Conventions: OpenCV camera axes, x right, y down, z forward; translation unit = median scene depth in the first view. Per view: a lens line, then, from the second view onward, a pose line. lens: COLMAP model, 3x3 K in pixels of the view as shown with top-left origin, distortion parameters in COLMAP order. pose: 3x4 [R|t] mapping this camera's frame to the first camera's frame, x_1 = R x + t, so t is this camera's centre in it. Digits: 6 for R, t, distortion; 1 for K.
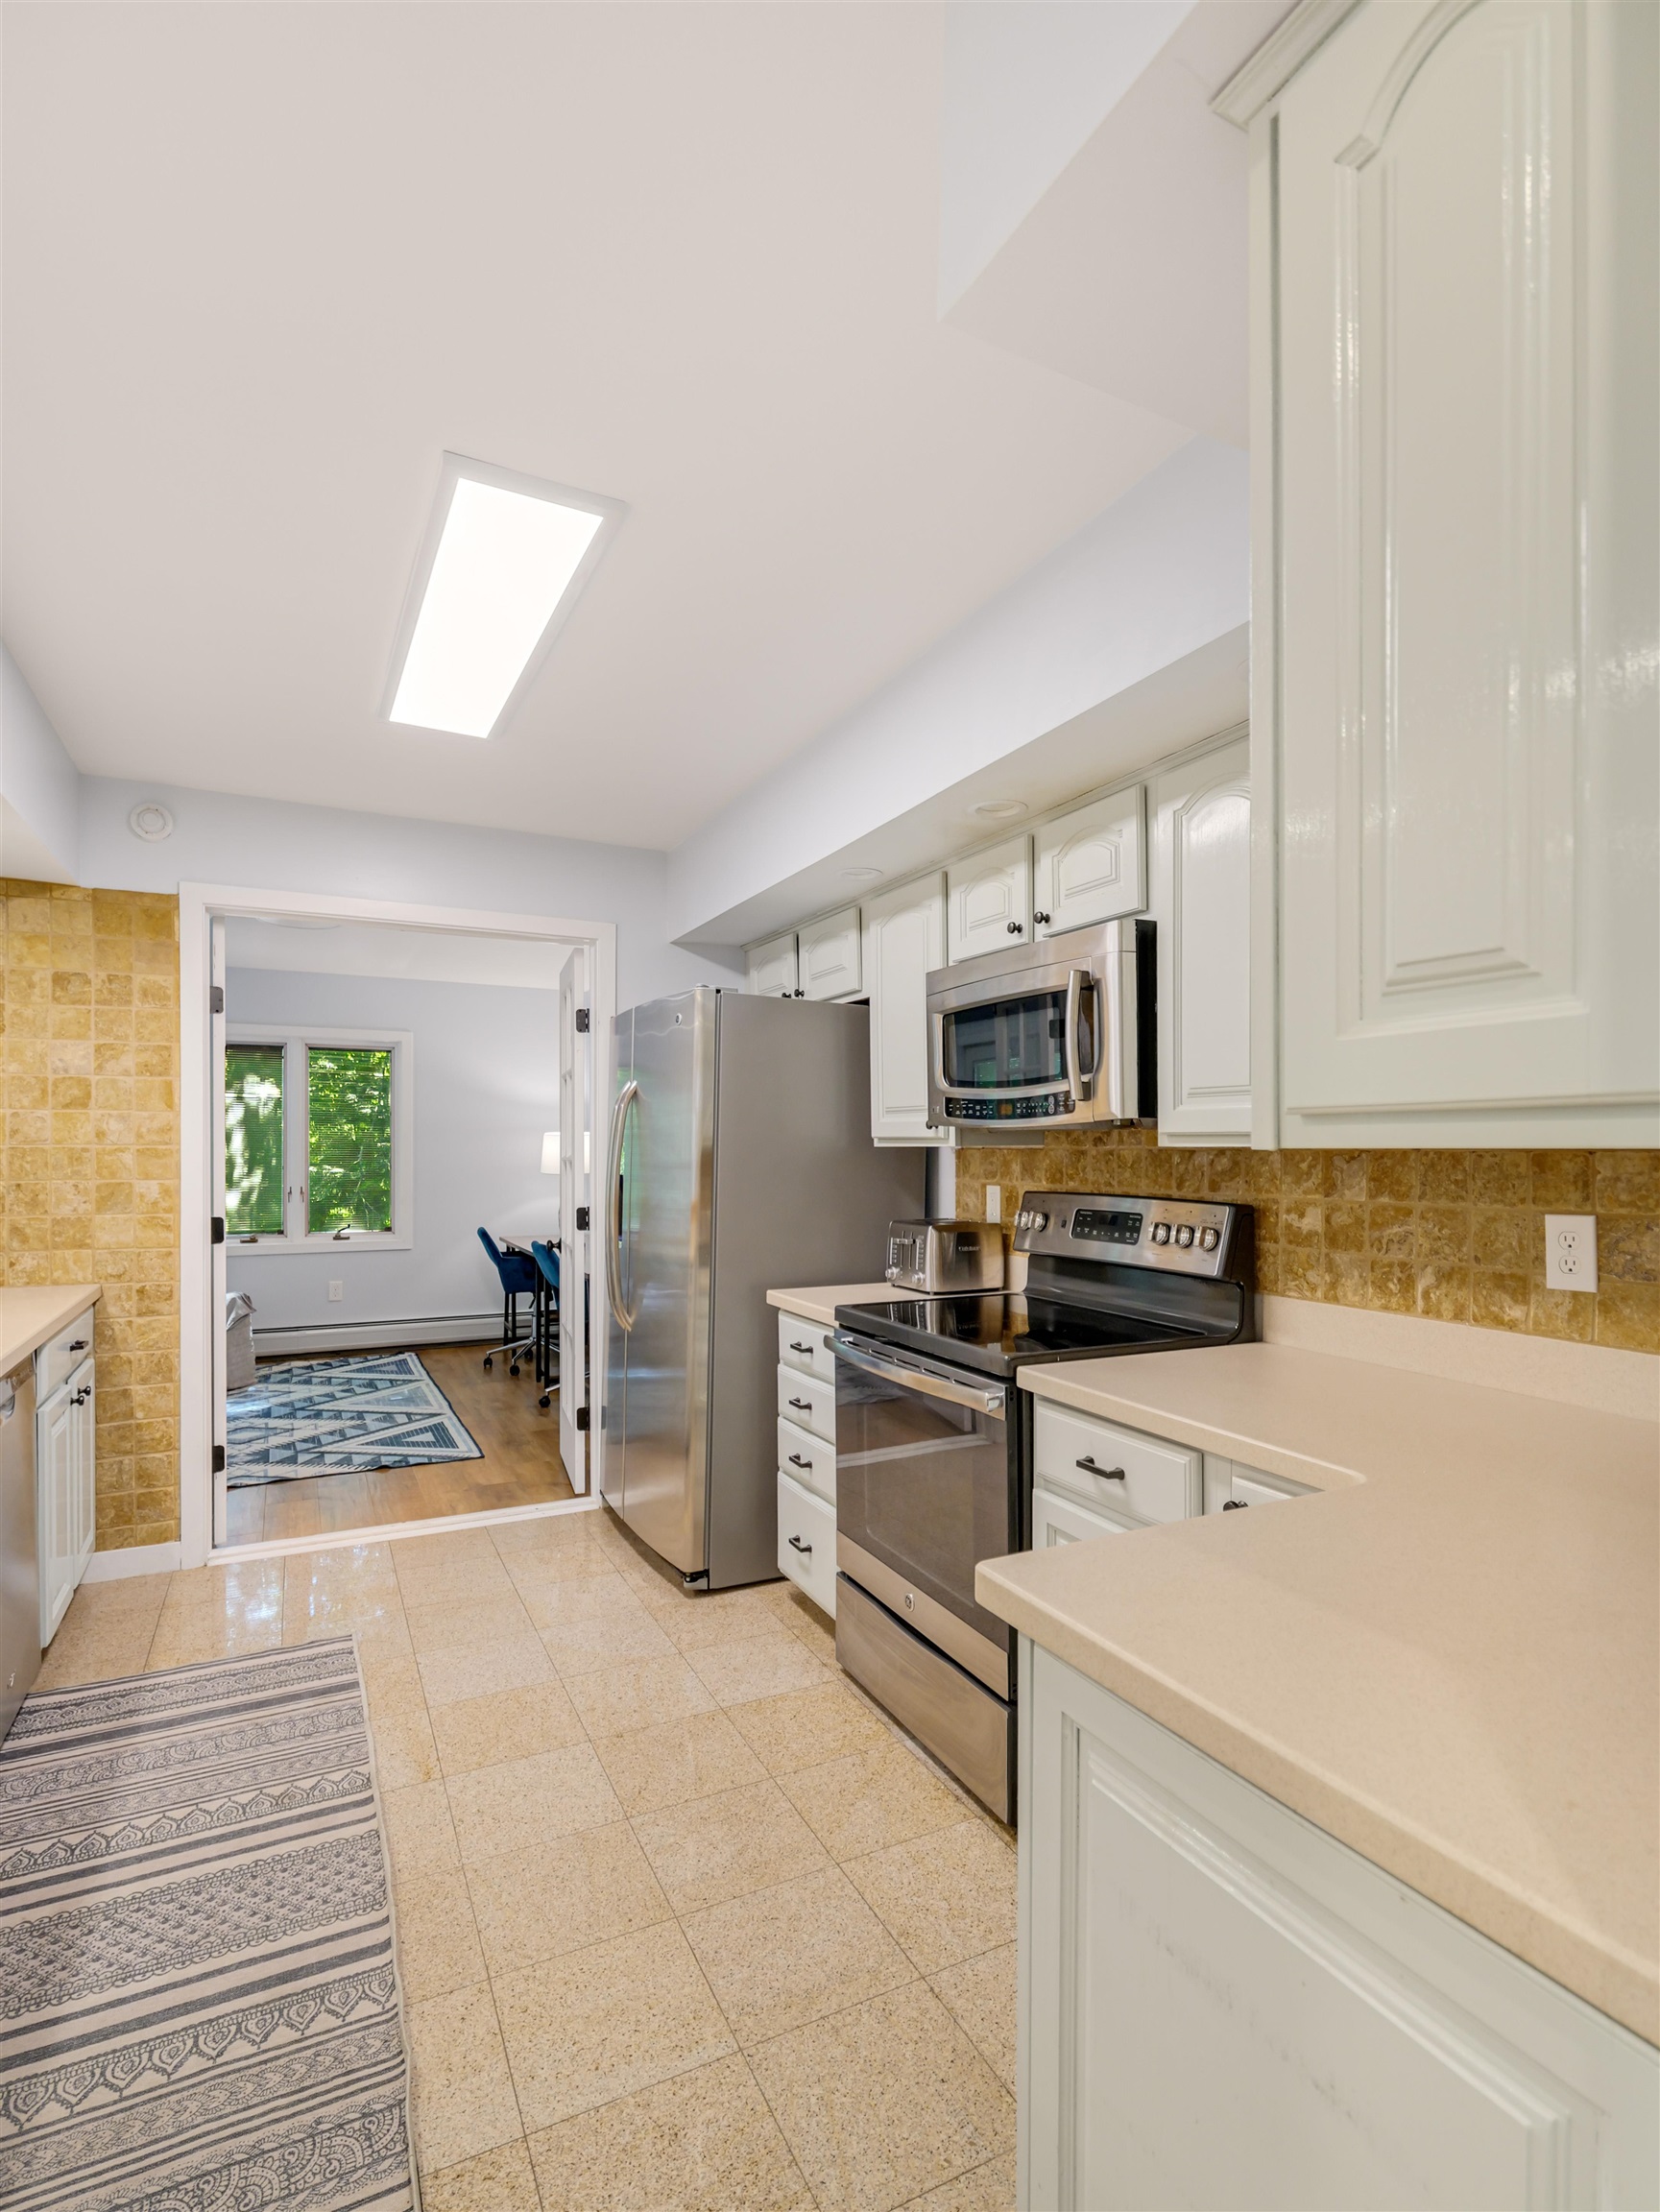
lens RADIAL K [[1074.1, 0, 858.8], [0, 1074.1, 1151.3], [0, 0, 1]] dist [-0.000575, -0.008391]
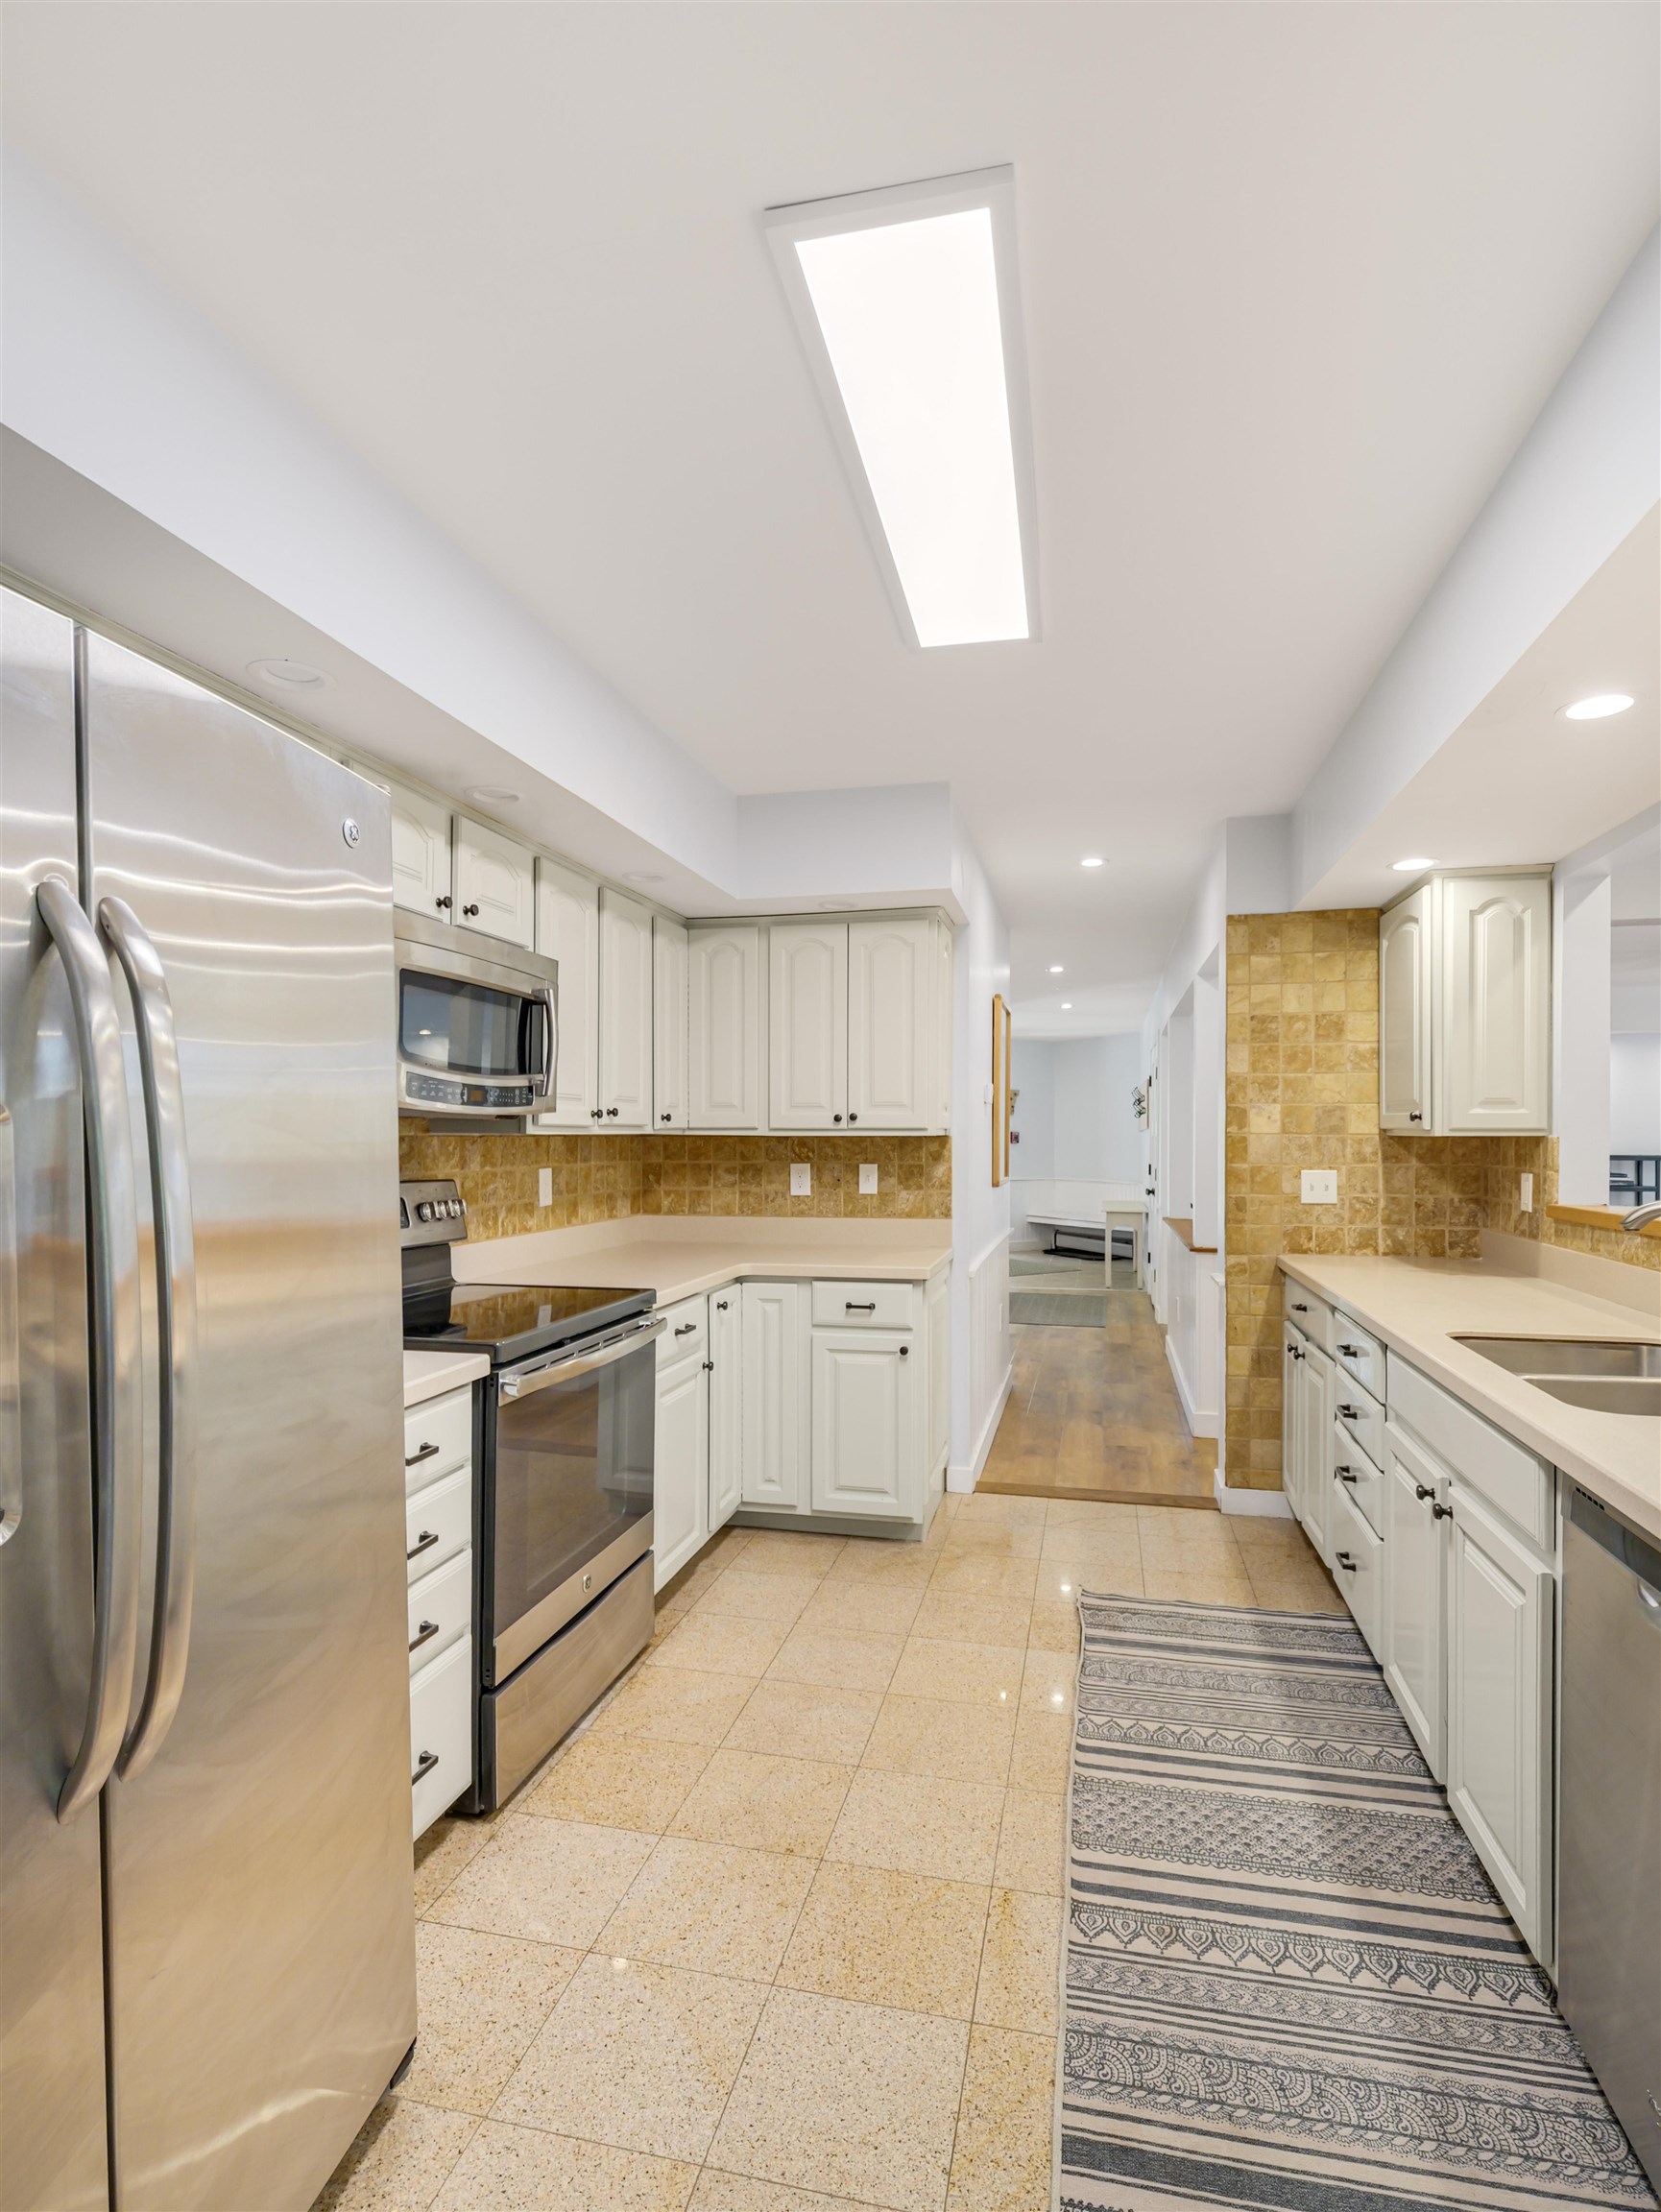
lens RADIAL K [[1096.9, 0, 825.7], [0, 1096.9, 1135.1], [0, 0, 1]] dist [-0.000651, -0.001873]
pose [[-0.748555, -0.001724, 0.663070, -0.882453], [0.001201, 0.999991, 0.003957, -0.008000], [-0.663071, 0.003758, -0.748547, 1.773943]]
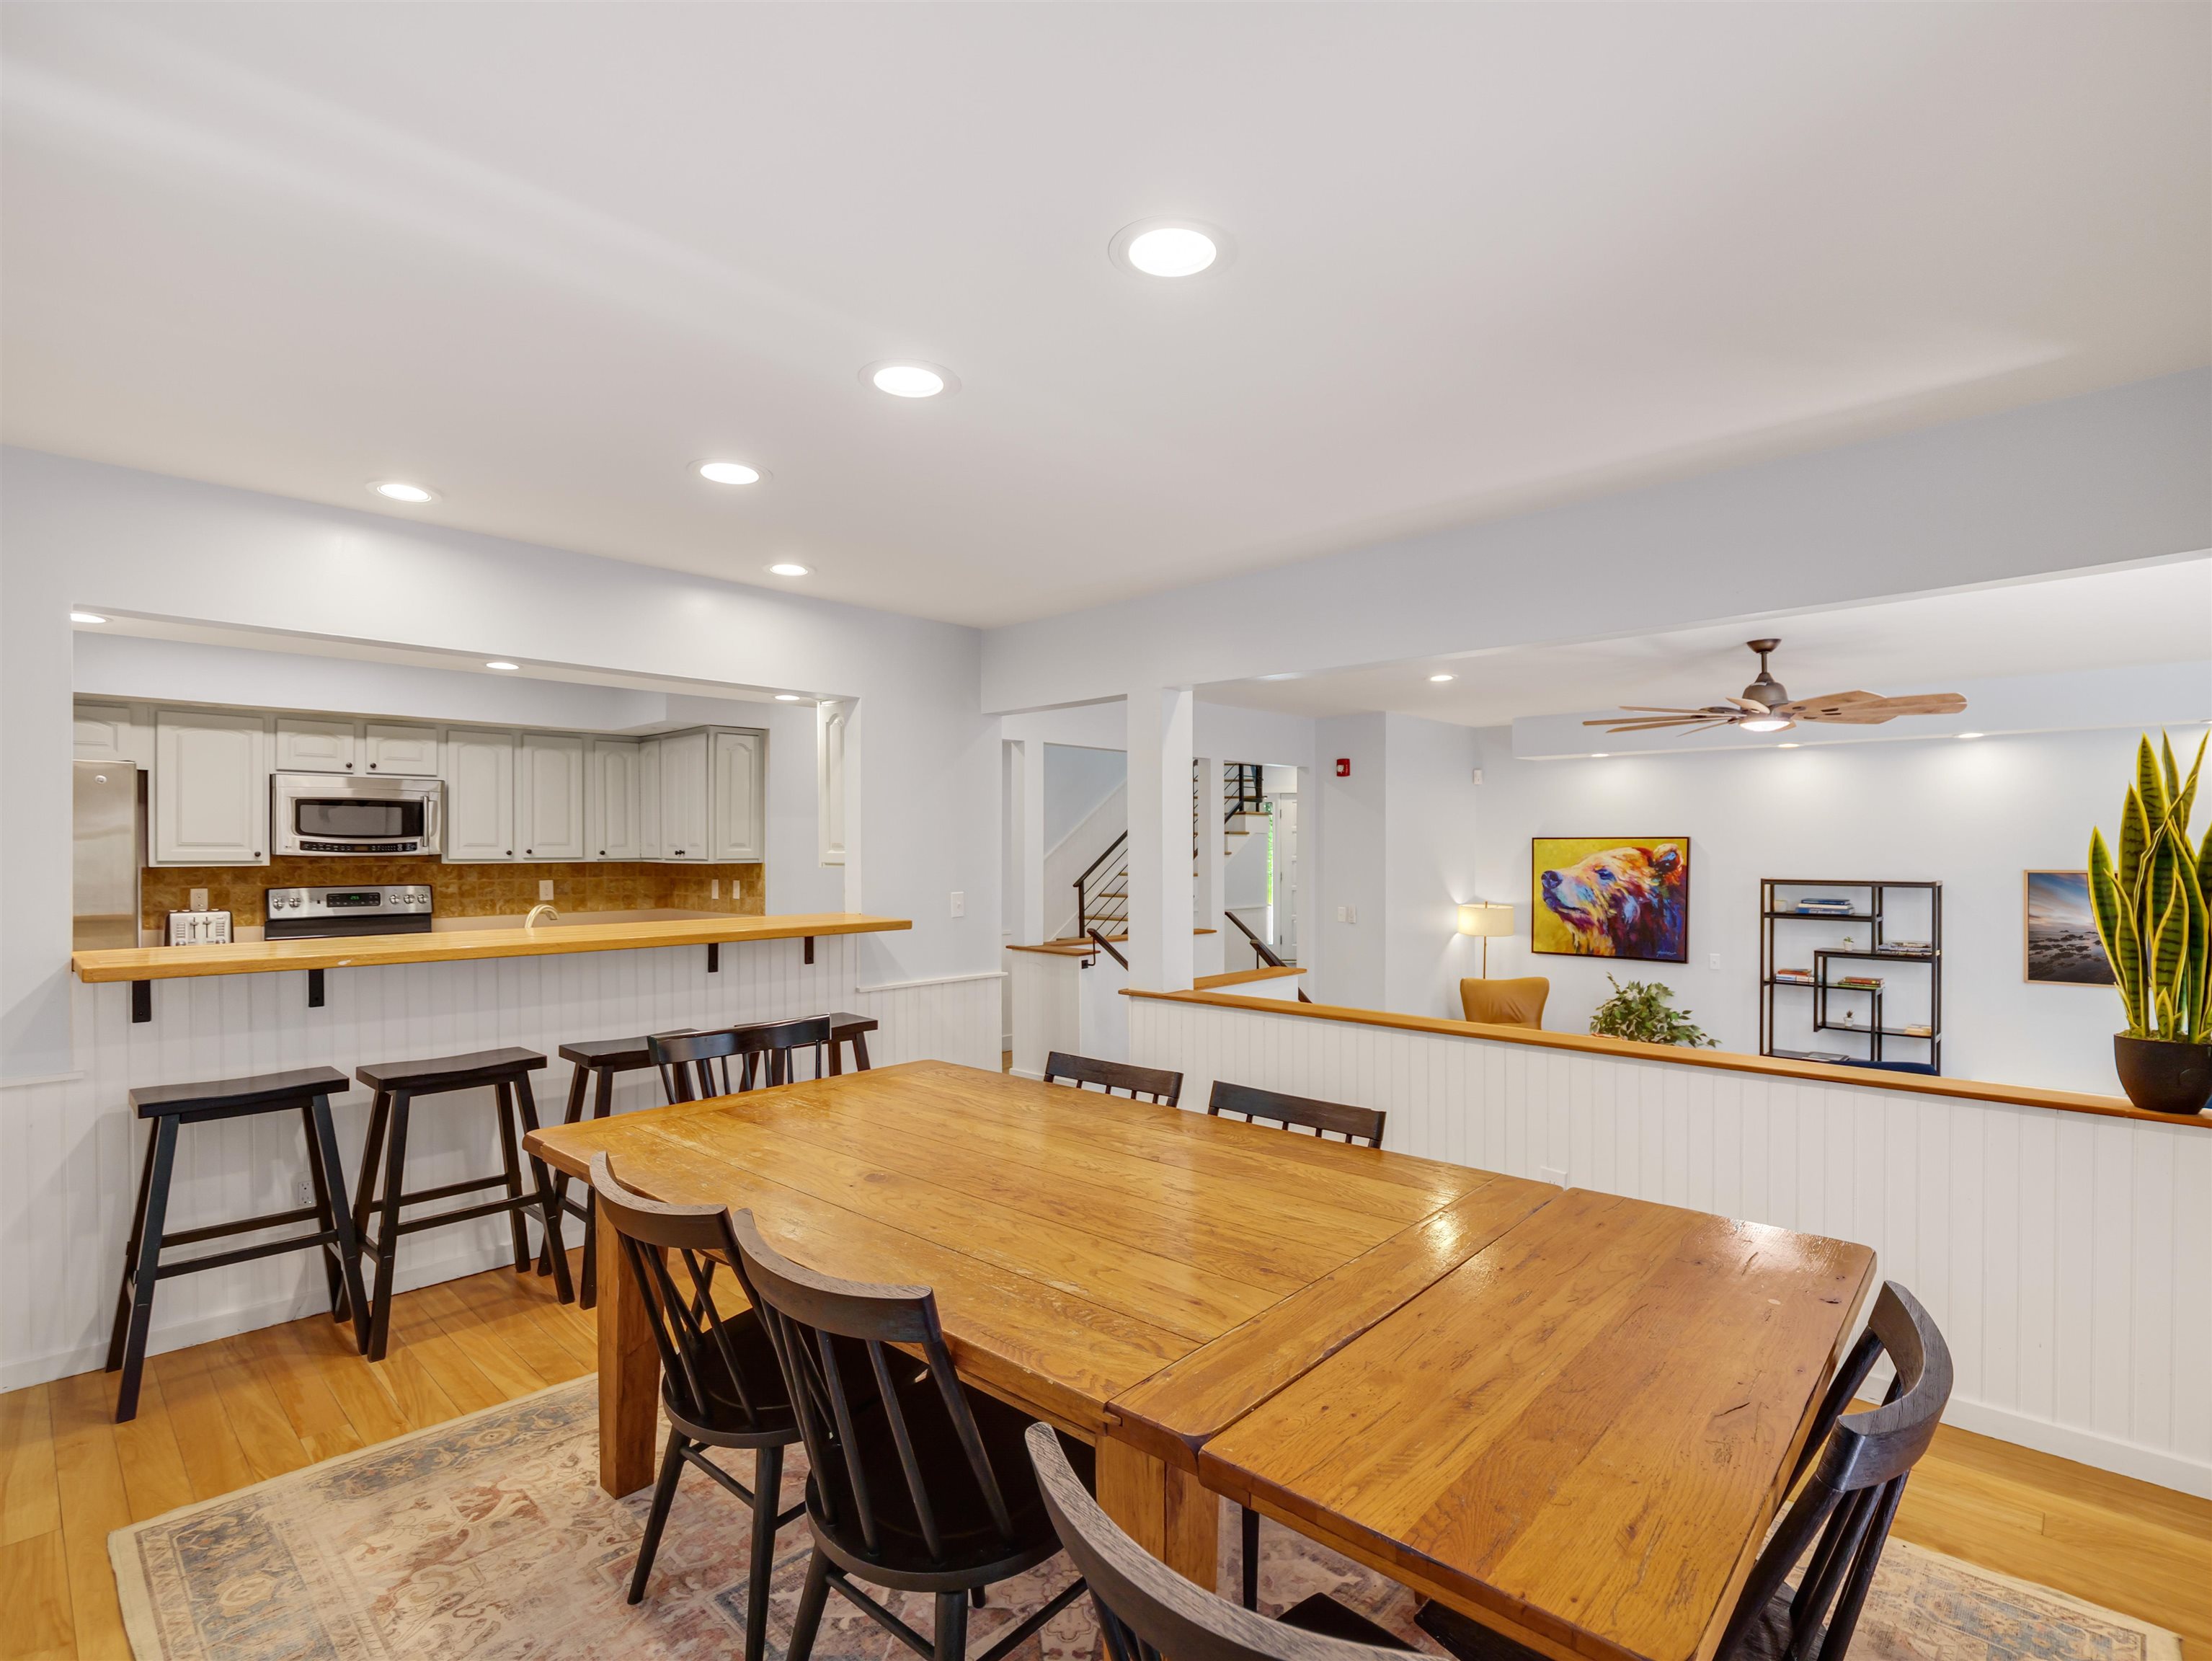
lens RADIAL K [[1066.5, 0, 1113.4], [0, 1066.5, 852.0], [0, 0, 1]] dist [-0.007113, -0.007227]
pose [[-0.319587, -0.005315, 0.947542, -2.857325], [0.004639, 0.999964, 0.007173, -0.046167], [-0.947545, 0.006689, -0.319551, 0.246318]]
